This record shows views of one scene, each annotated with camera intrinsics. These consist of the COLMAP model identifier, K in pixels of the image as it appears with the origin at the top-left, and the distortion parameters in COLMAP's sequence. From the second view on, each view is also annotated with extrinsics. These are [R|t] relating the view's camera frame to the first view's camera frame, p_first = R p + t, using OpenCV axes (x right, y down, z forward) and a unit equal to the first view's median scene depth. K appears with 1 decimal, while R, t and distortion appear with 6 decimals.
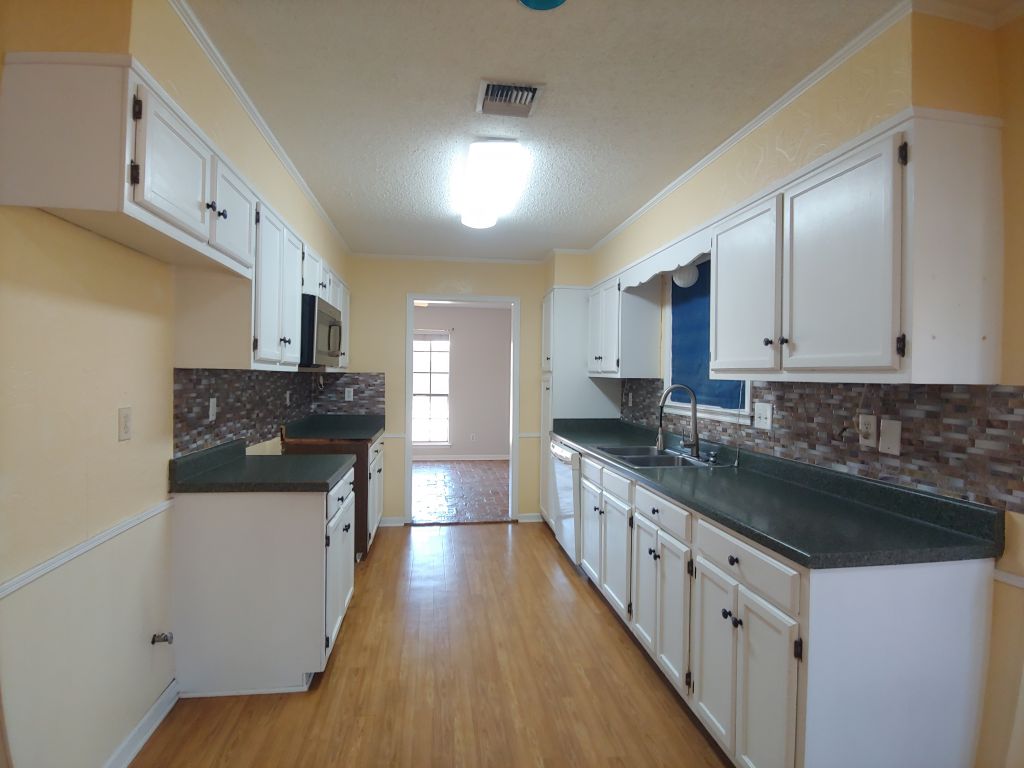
lens RADIAL K [[512.1, 0, 511.9], [0, 512.1, 380.9], [0, 0, 1]] dist [-0.002419, -0.012833]
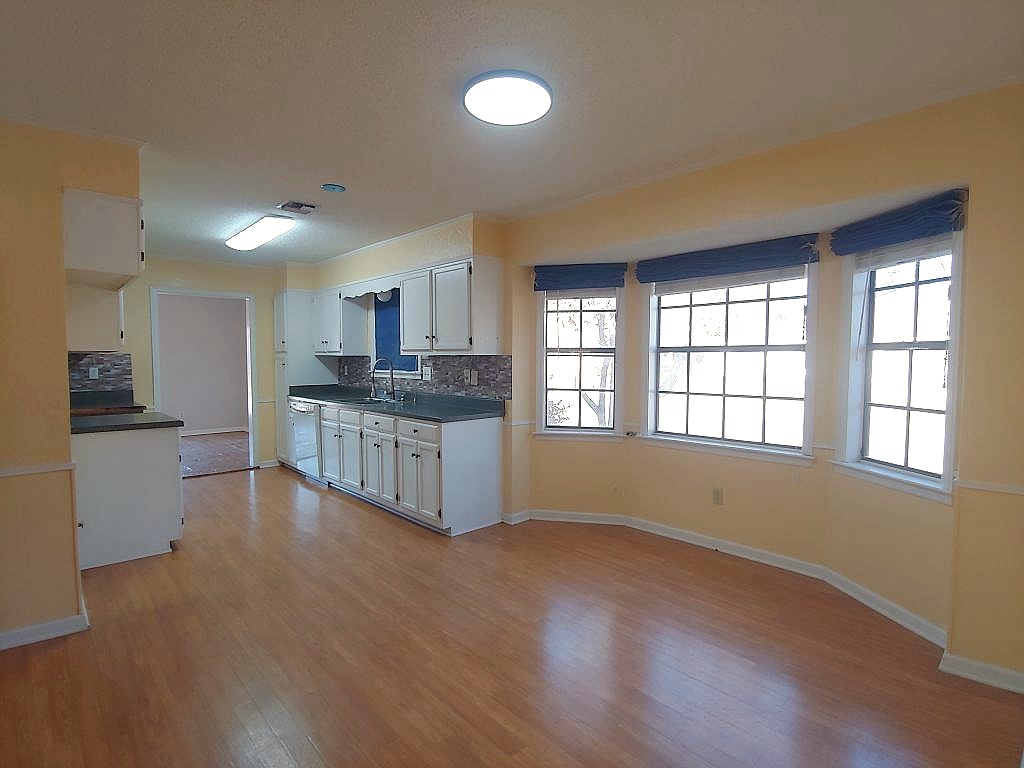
lens RADIAL K [[512.1, 0, 511.9], [0, 512.1, 380.9], [0, 0, 1]] dist [-0.002419, -0.012833]
pose [[0.821110, -0.038470, 0.569472, -0.372917], [0.015638, 0.998868, 0.044928, 0.014074], [-0.570555, -0.027986, 0.820782, -0.825189]]
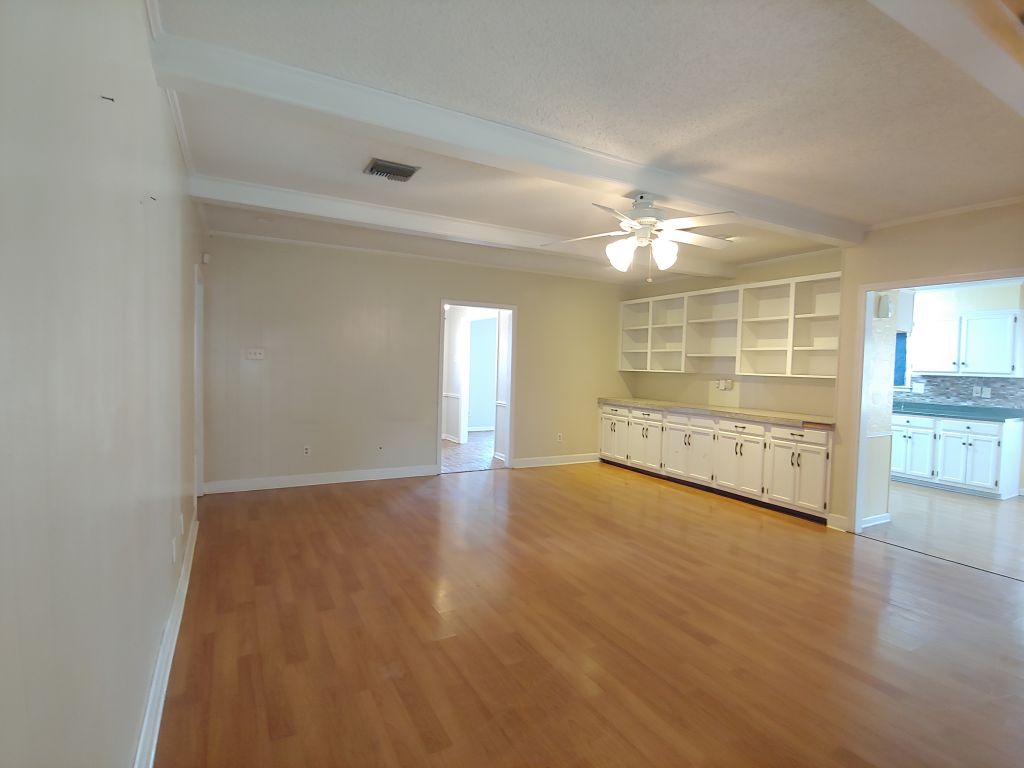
lens RADIAL K [[512.1, 0, 511.9], [0, 512.1, 380.9], [0, 0, 1]] dist [-0.002419, -0.012833]
pose [[0.939393, -0.003597, 0.342824, -2.554141], [-0.006775, 0.999555, 0.029054, -0.034032], [-0.342776, -0.029616, 0.938950, -0.815227]]
